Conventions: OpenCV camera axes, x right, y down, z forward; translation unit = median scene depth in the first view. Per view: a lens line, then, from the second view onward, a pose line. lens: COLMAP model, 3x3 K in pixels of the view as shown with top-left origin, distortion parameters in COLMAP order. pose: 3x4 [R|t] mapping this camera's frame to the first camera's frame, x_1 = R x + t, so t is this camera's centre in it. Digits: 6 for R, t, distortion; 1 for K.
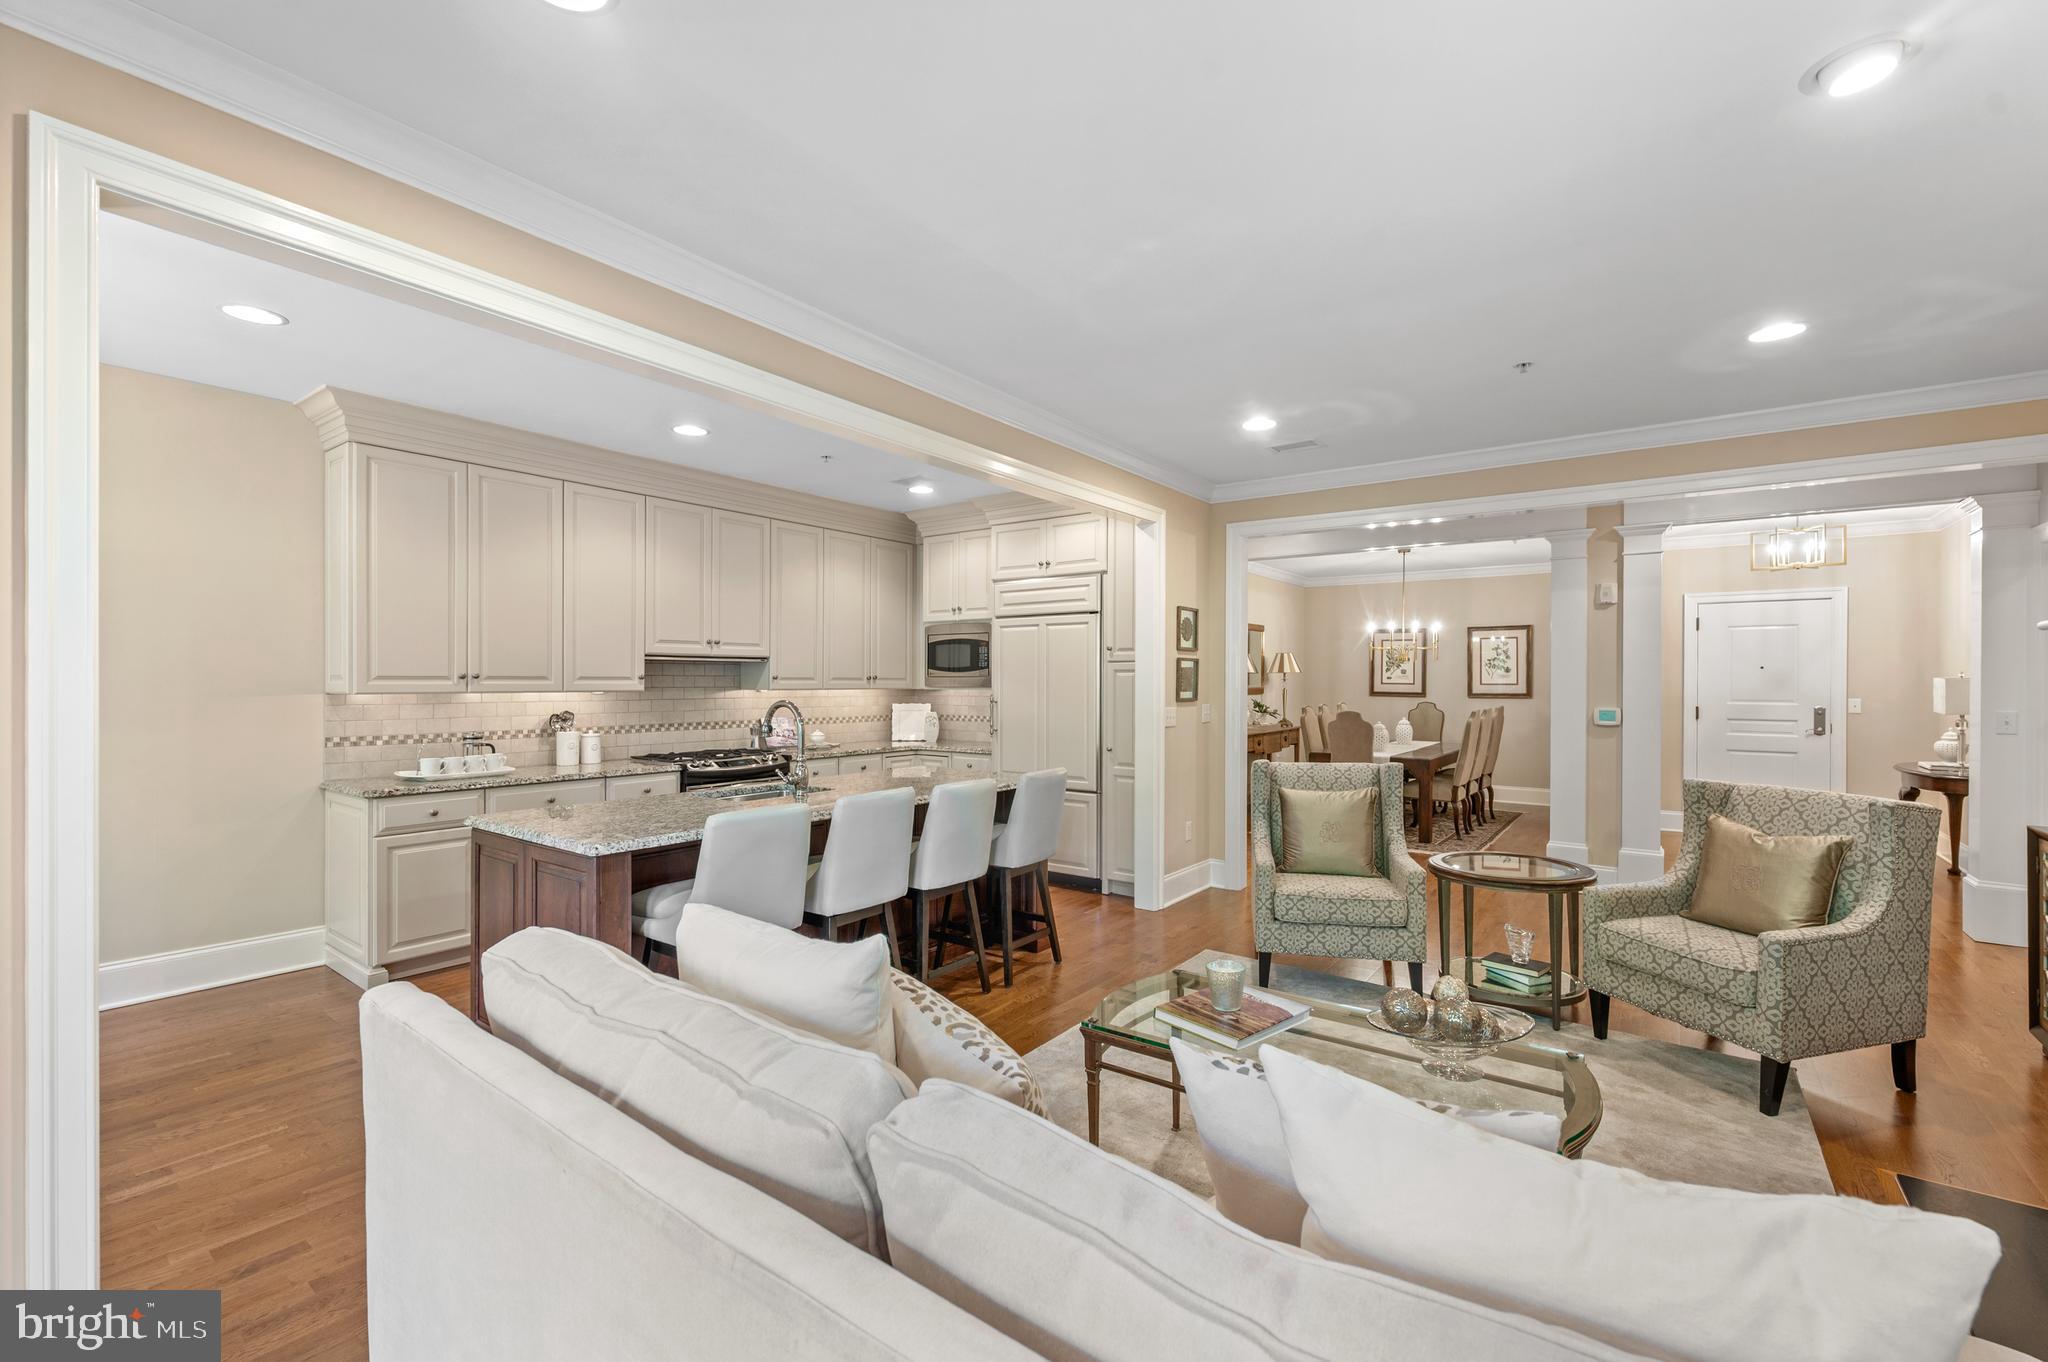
lens RADIAL K [[863.8, 0, 1035.1], [0, 863.8, 683.4], [0, 0, 1]] dist [-0.001807, 0.000631]
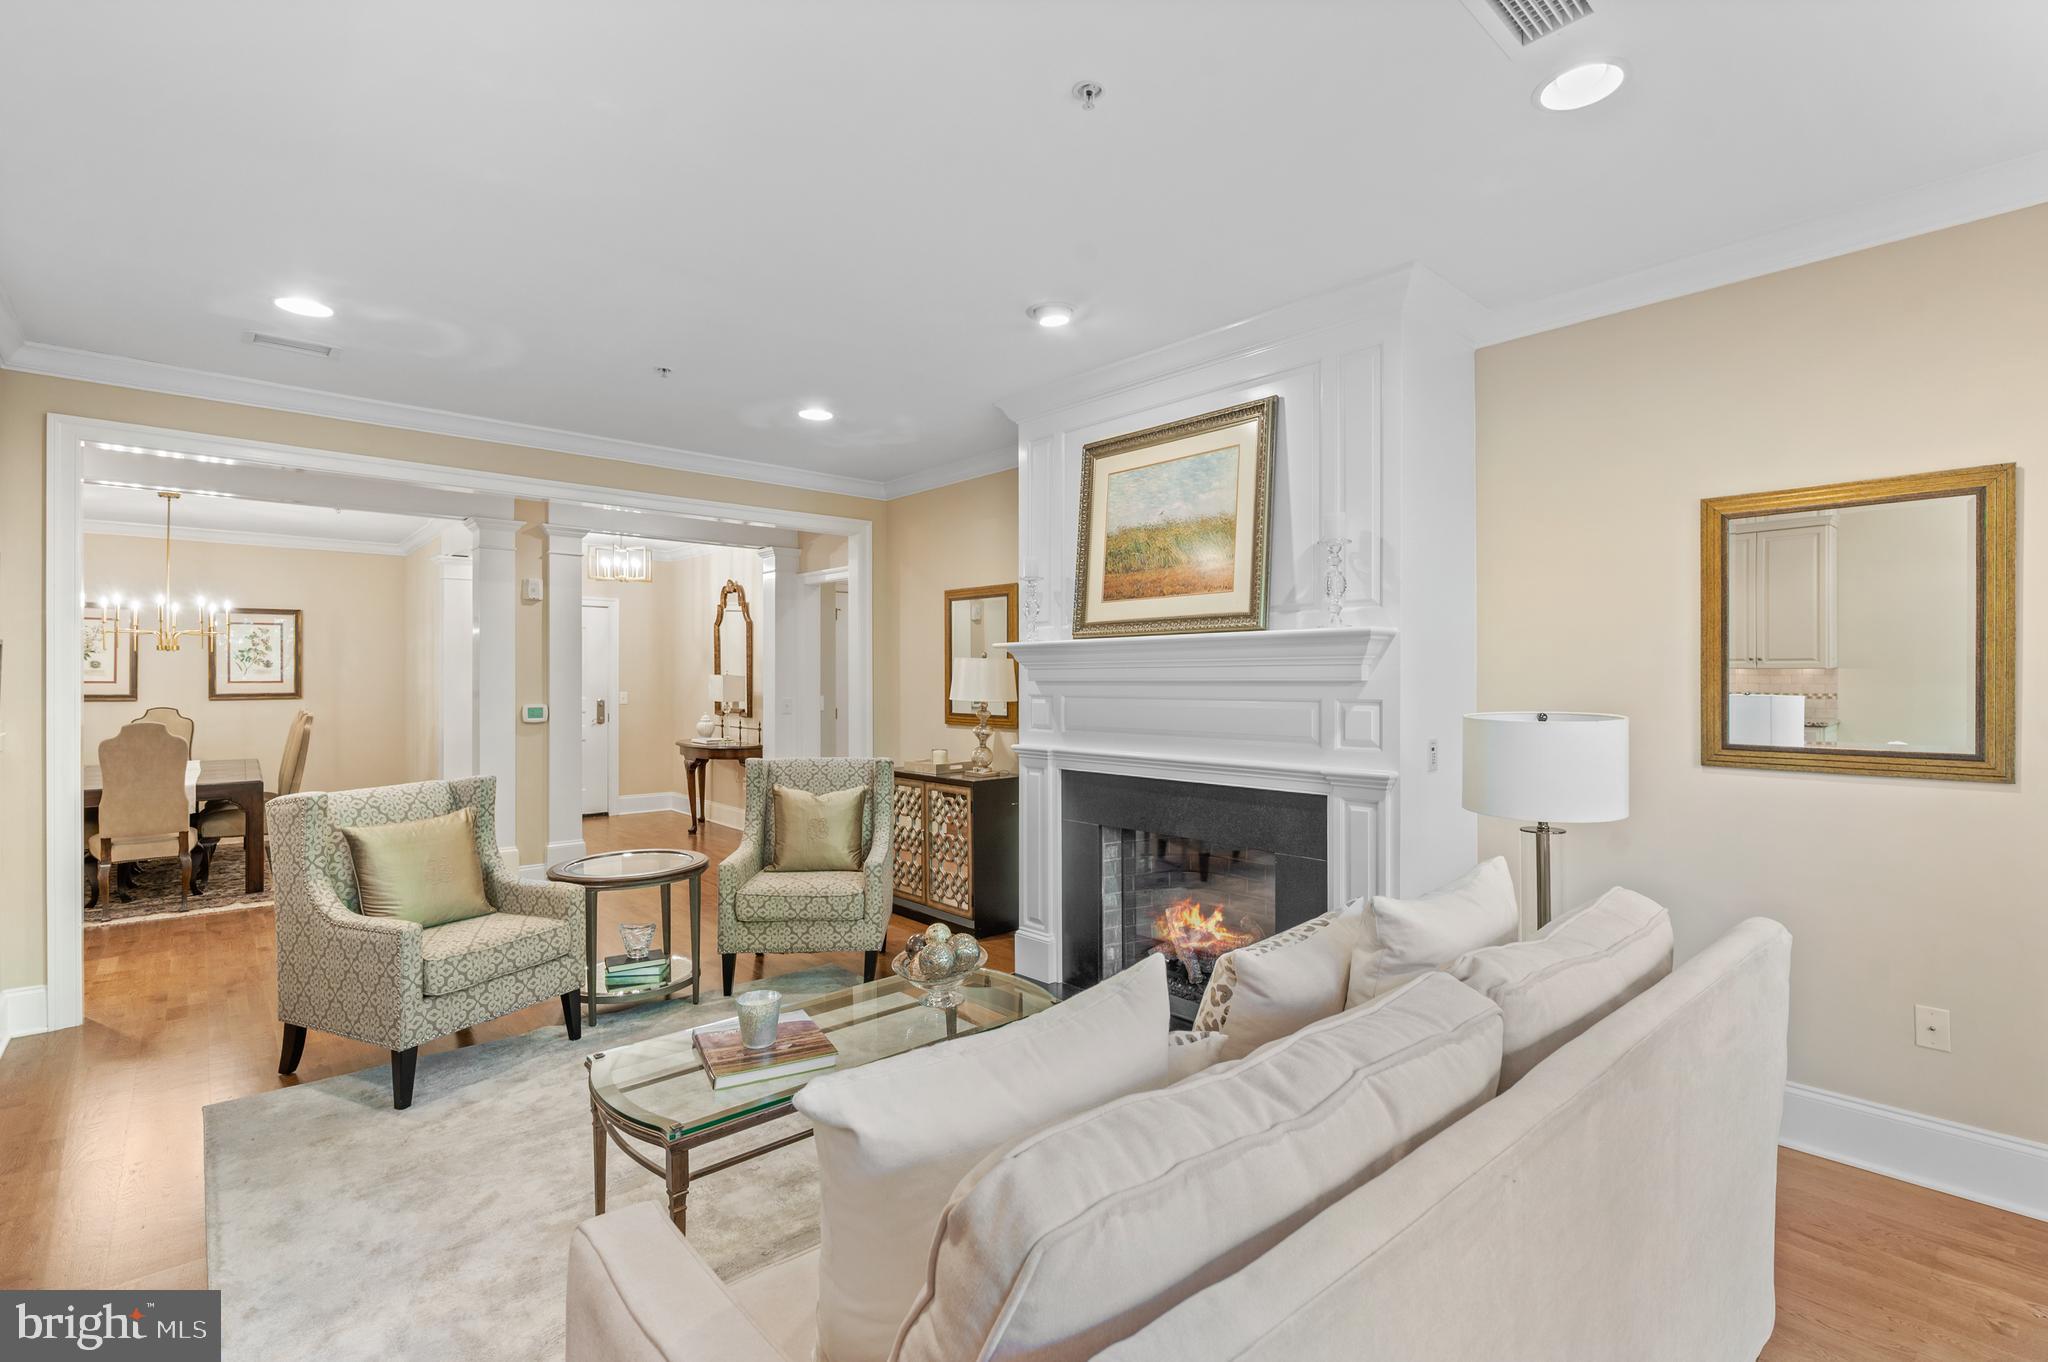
lens RADIAL K [[958.8, 0, 1036.9], [0, 958.8, 674.5], [0, 0, 1]] dist [-0.002750, 0.002535]
pose [[0.216519, -0.000634, 0.976278, -0.285428], [0.005443, 0.999985, -0.000558, -0.002830], [-0.976263, 0.005434, 0.216519, 0.201912]]
